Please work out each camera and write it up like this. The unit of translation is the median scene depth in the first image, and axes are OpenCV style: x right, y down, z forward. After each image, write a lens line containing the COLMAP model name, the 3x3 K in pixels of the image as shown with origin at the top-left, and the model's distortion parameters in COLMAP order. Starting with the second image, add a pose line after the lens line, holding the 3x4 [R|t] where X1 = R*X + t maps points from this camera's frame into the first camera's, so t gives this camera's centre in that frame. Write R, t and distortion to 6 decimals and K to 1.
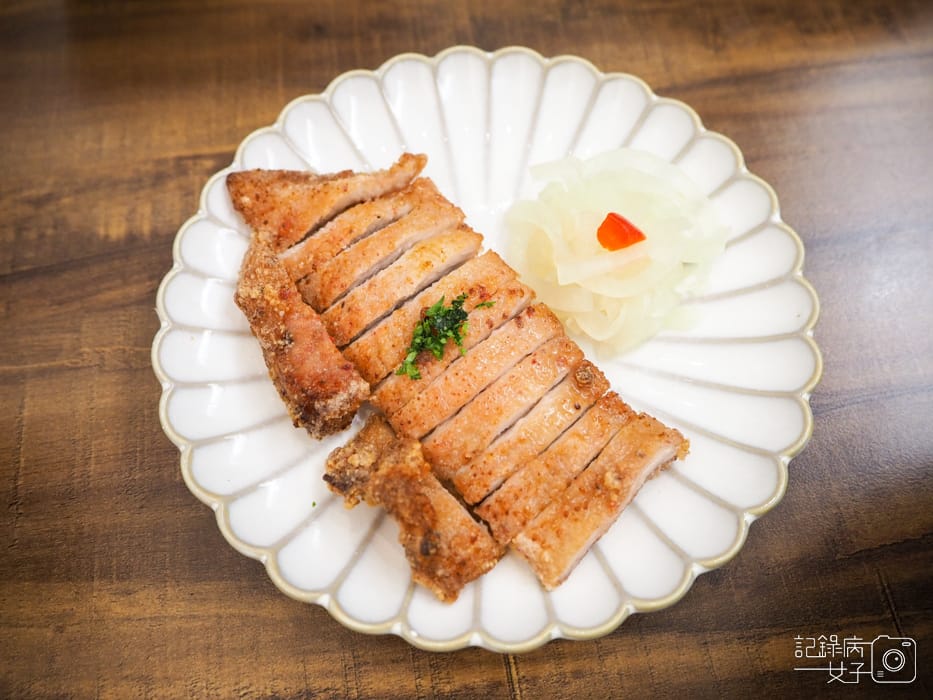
lens RADIAL K [[787.1, 0, 466.5], [0, 787.1, 350.0], [0, 0, 1]] dist [0.000458, 0.005105]
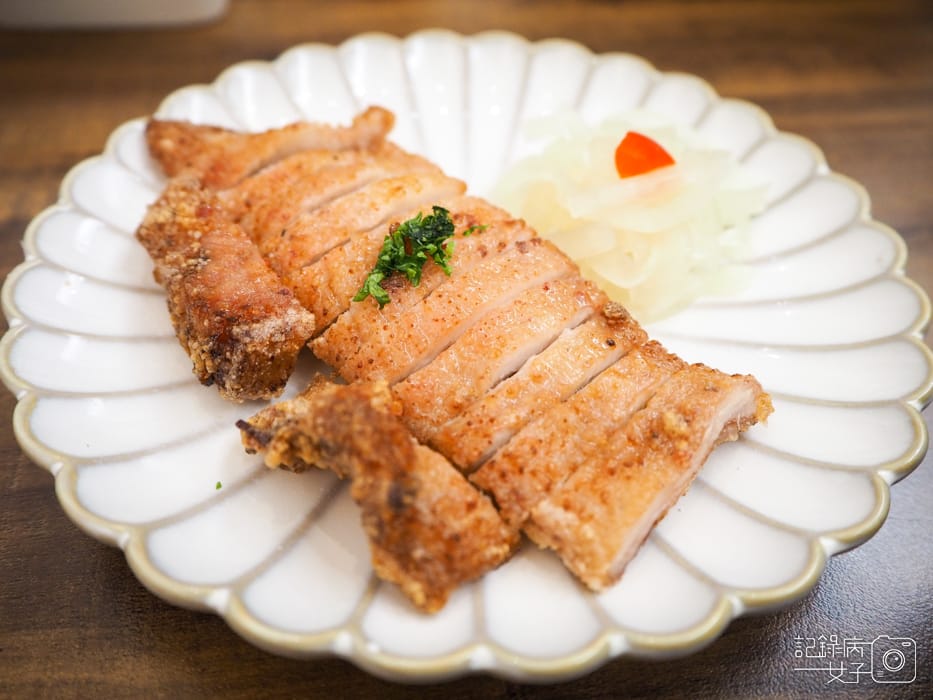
lens RADIAL K [[787.1, 0, 466.5], [0, 787.1, 350.0], [0, 0, 1]] dist [0.000458, 0.005105]
pose [[0.997707, 0.009391, 0.067022, -0.036483], [0.013022, 0.945180, -0.326290, 0.314184], [-0.066412, 0.326415, 0.942891, 0.352765]]
